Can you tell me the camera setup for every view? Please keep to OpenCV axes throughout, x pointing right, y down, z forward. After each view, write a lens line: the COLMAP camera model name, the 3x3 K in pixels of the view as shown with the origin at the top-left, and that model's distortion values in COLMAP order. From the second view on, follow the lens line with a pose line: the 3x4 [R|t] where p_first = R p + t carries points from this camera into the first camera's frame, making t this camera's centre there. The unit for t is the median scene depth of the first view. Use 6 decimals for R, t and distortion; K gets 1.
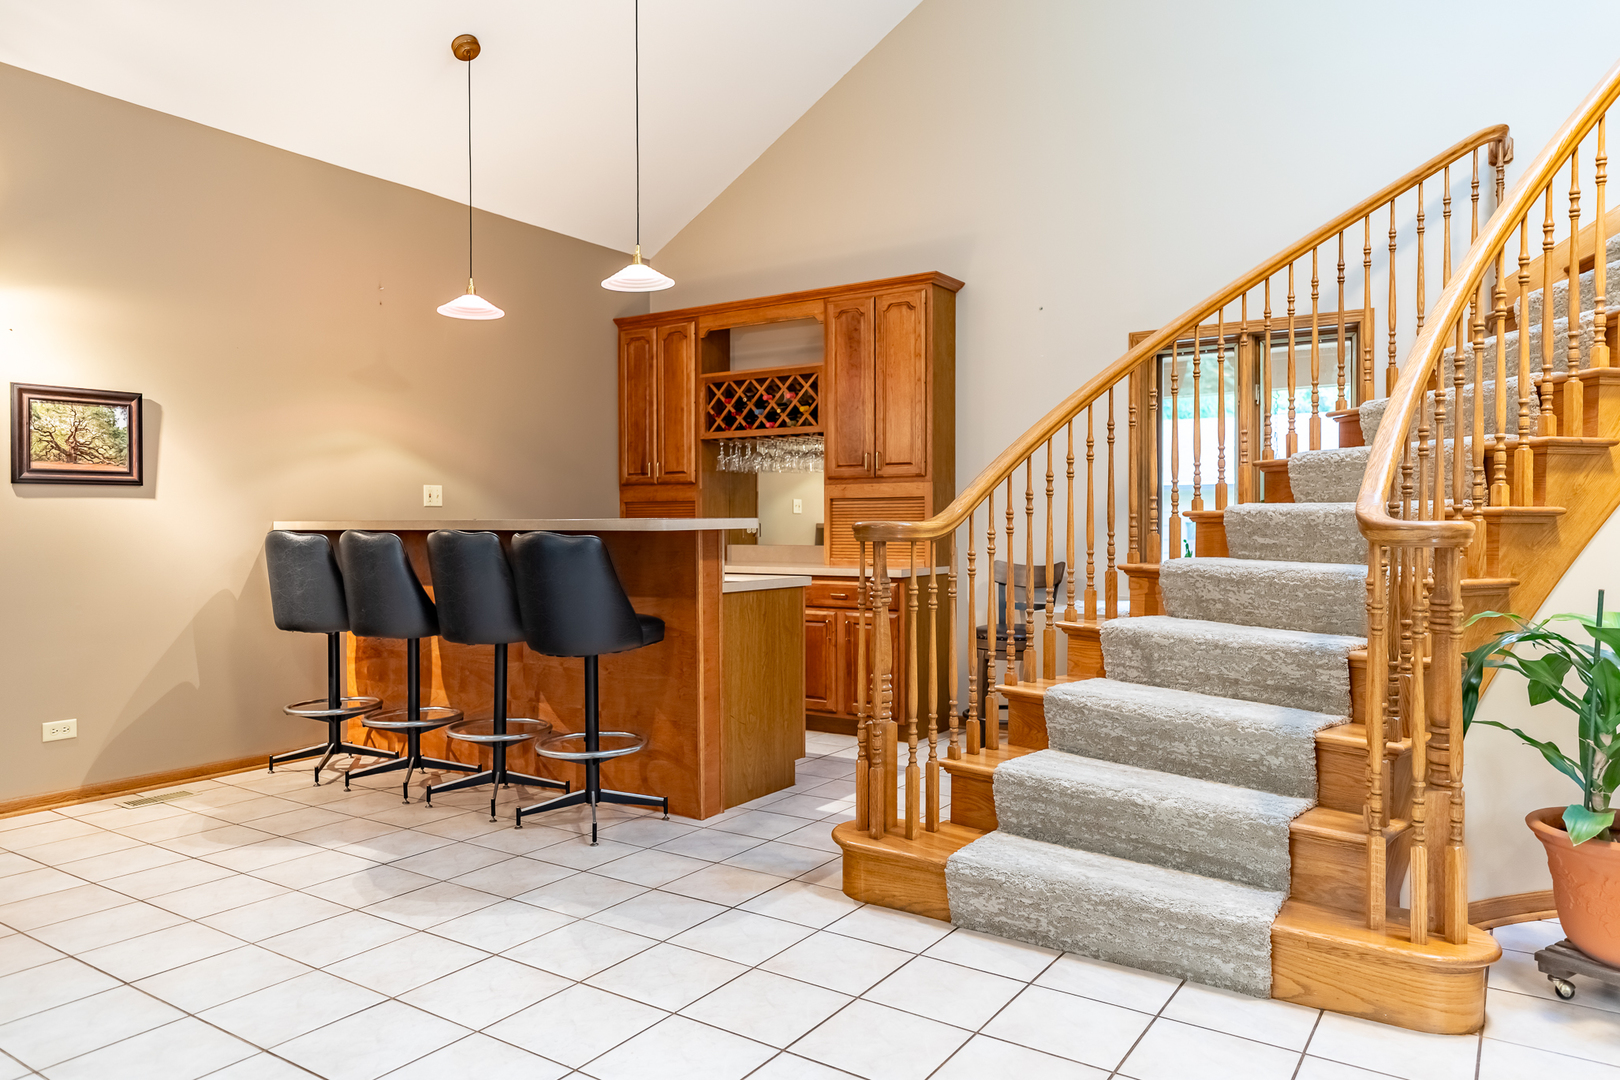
lens RADIAL K [[1085.1, 0, 809.2], [0, 1085.1, 535.4], [0, 0, 1]] dist [0.005472, 0.000439]
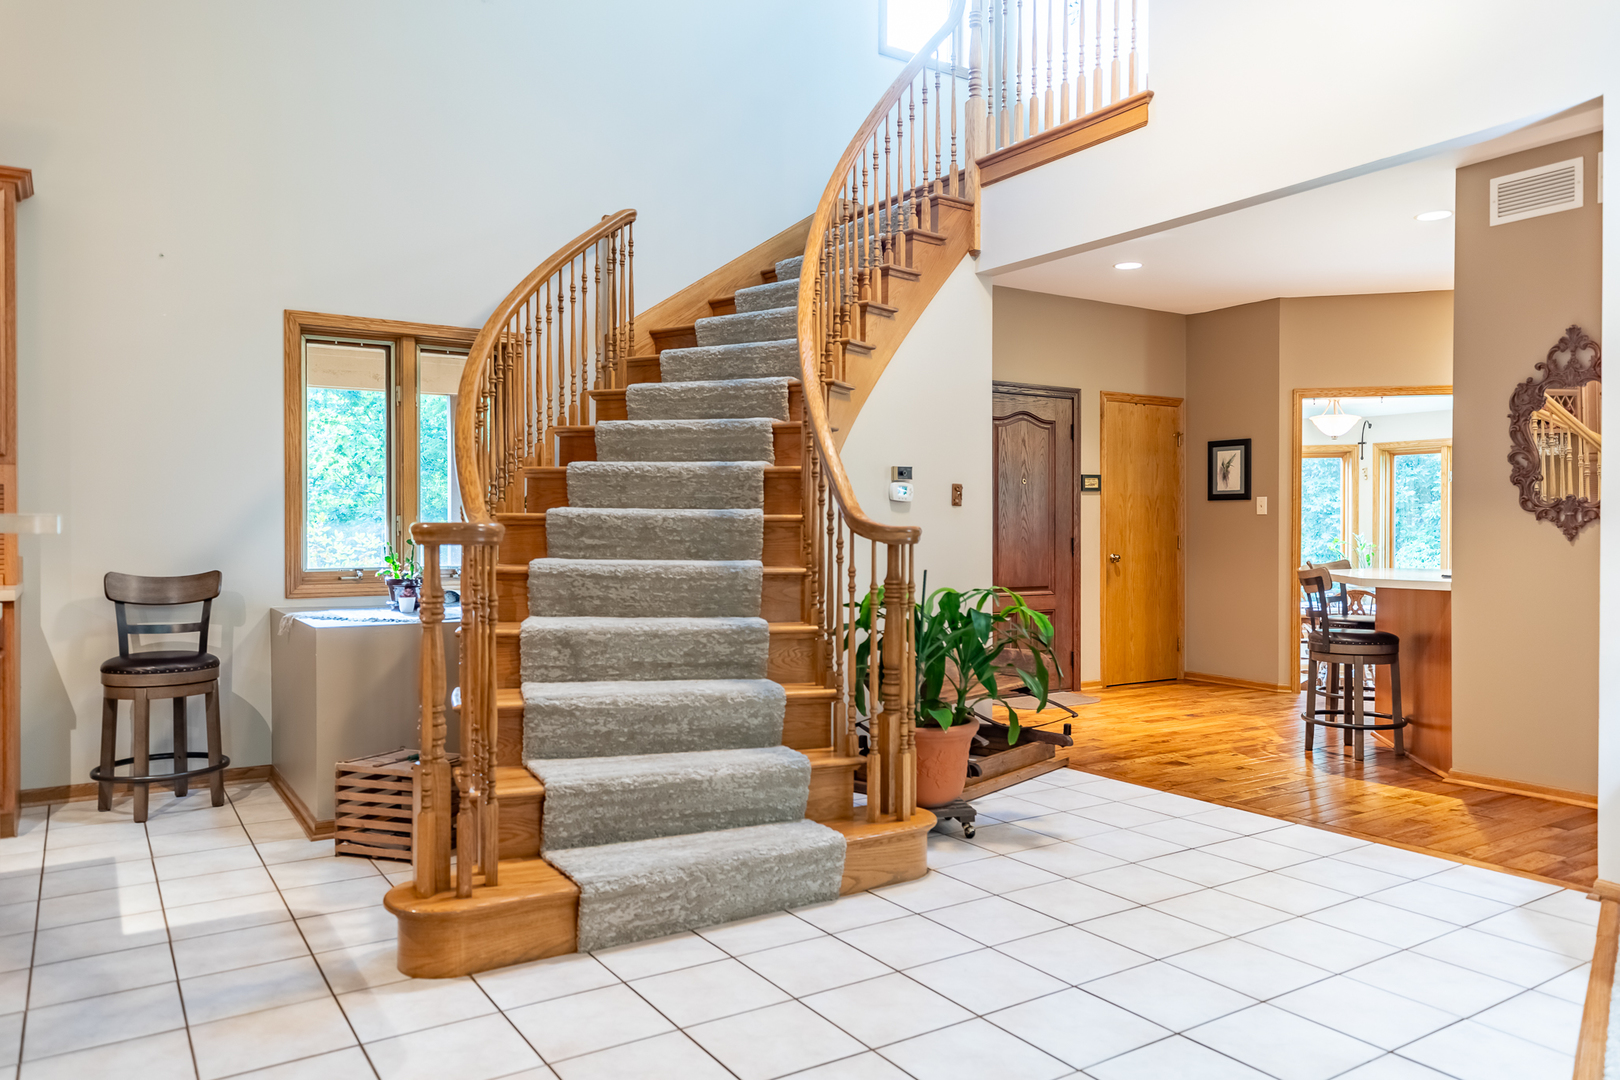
lens RADIAL K [[1117.5, 0, 811.0], [0, 1117.5, 539.4], [0, 0, 1]] dist [0.008561, 0.003578]
pose [[0.387336, -0.009797, 0.921887, -0.660972], [0.004422, 0.999952, 0.008768, -0.007621], [-0.921928, 0.000681, 0.387360, 0.425381]]
